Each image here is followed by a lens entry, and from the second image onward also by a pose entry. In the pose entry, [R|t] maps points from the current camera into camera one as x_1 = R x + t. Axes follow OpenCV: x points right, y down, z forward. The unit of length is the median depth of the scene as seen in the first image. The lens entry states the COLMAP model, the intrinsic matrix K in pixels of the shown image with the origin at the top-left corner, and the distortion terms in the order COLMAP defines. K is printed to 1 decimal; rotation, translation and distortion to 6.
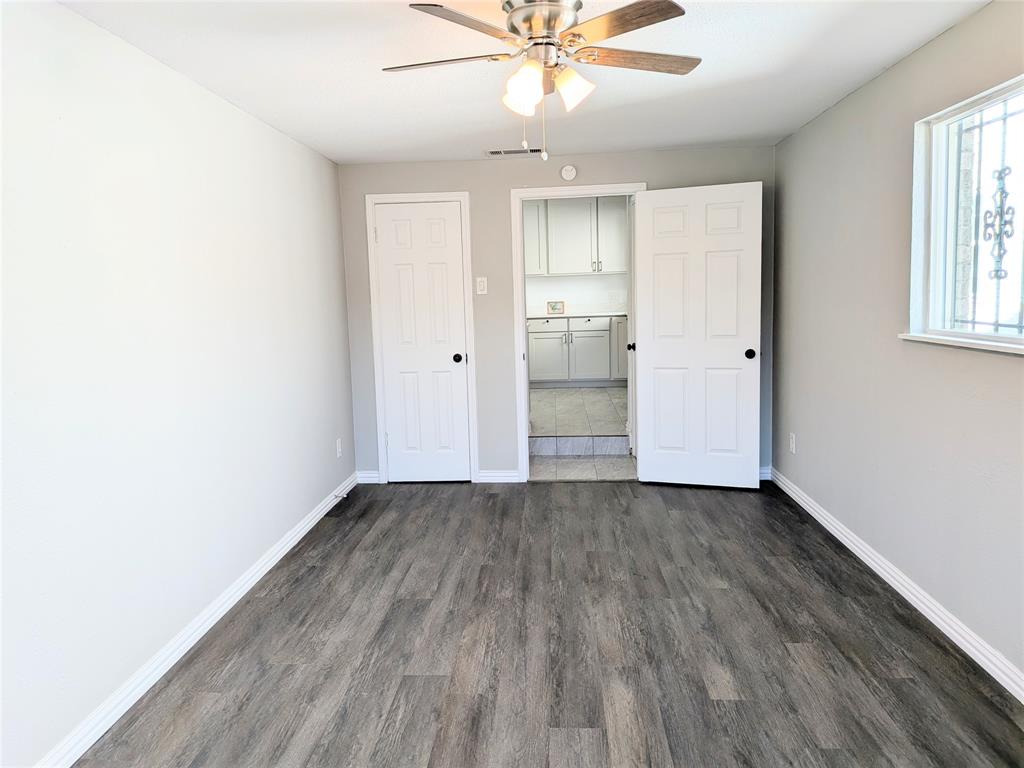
lens RADIAL K [[736.1, 0, 508.8], [0, 736.1, 379.6], [0, 0, 1]] dist [0.064759, -0.082239]
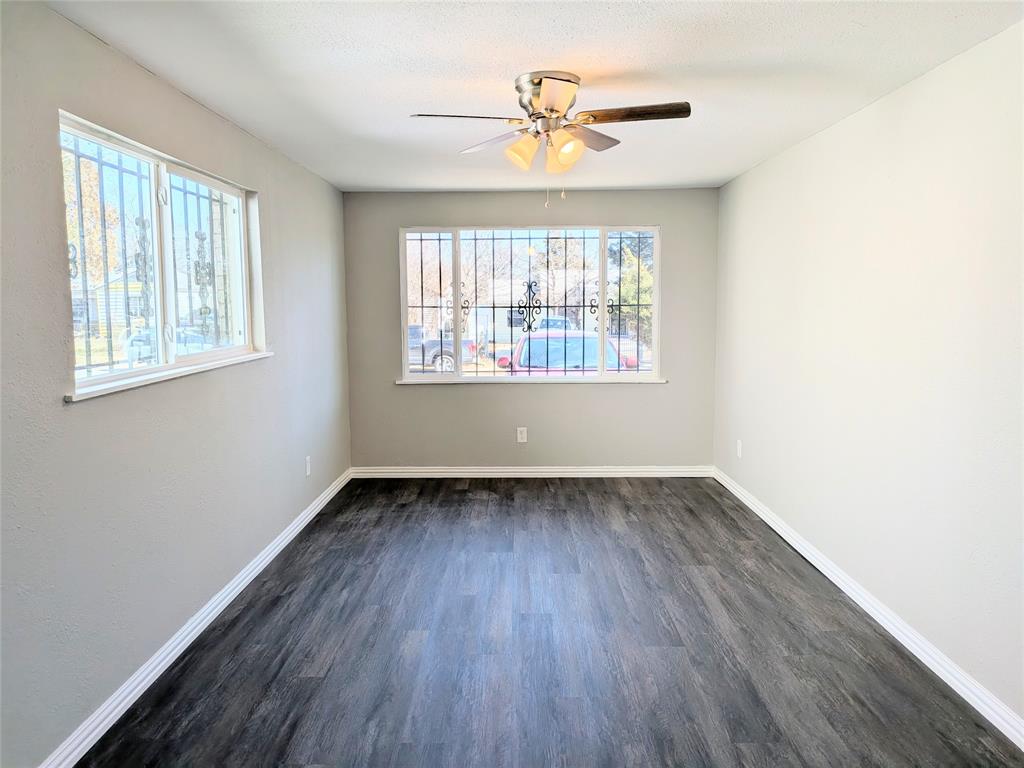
lens RADIAL K [[736.1, 0, 512.5], [0, 736.1, 383.1], [0, 0, 1]] dist [0.064759, -0.082239]
pose [[-0.997837, 0.041070, -0.051323, 0.149447], [0.028170, 0.972632, 0.230637, -0.240786], [0.059391, 0.228692, -0.971685, 1.832789]]
